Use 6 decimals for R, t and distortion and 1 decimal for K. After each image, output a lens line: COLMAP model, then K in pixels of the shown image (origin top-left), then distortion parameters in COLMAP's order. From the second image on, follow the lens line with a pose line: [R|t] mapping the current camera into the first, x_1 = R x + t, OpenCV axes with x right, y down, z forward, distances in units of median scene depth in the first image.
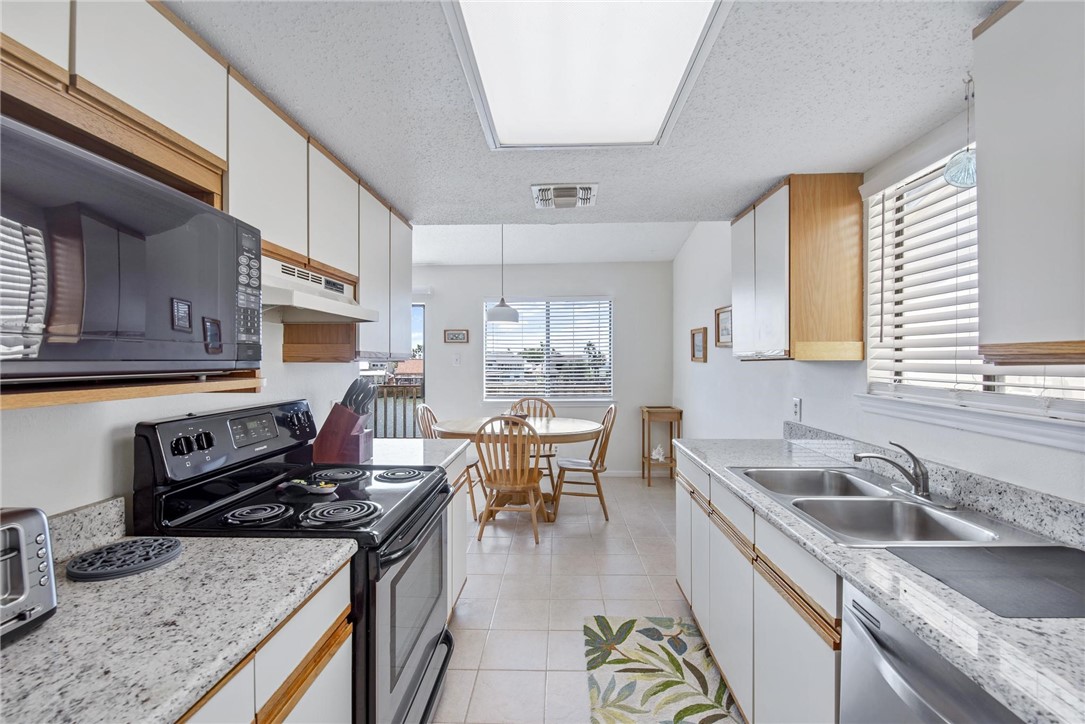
lens RADIAL K [[480.1, 0, 543.5], [0, 480.1, 358.9], [0, 0, 1]] dist [0.001812, -0.001689]
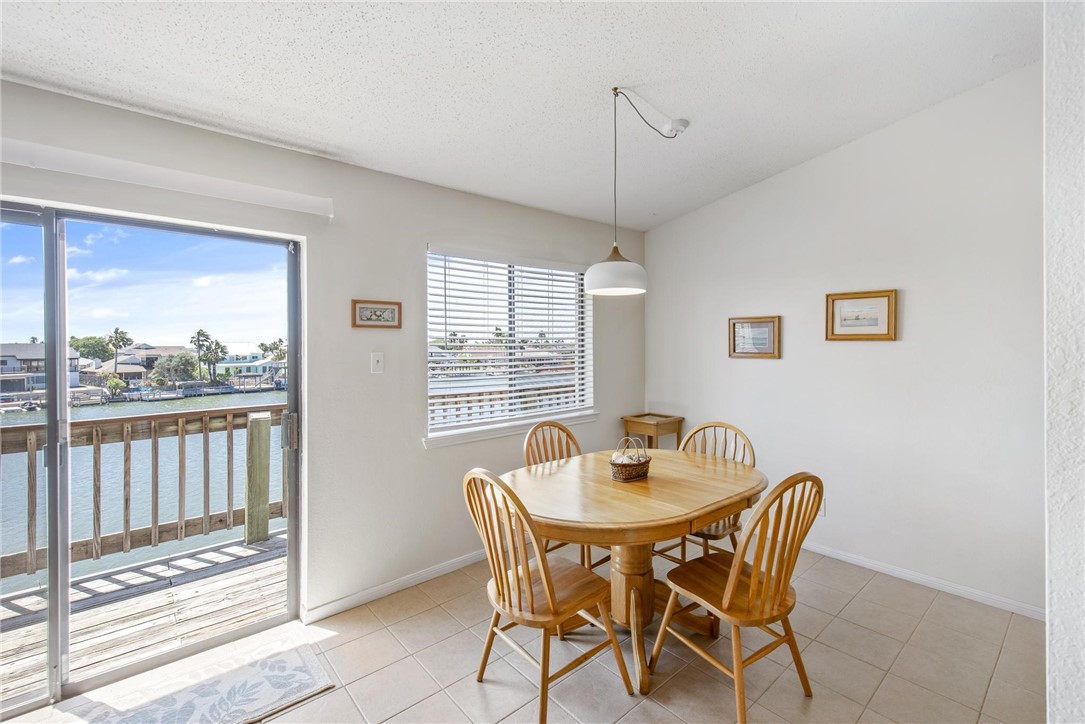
lens RADIAL K [[480.1, 0, 566.7], [0, 480.1, 349.9], [0, 0, 1]] dist [0.001812, -0.001689]
pose [[0.718865, -0.008788, 0.695094, -0.892644], [0.008990, 0.999954, 0.003345, -0.023852], [-0.695091, 0.003845, 0.718911, 1.180704]]
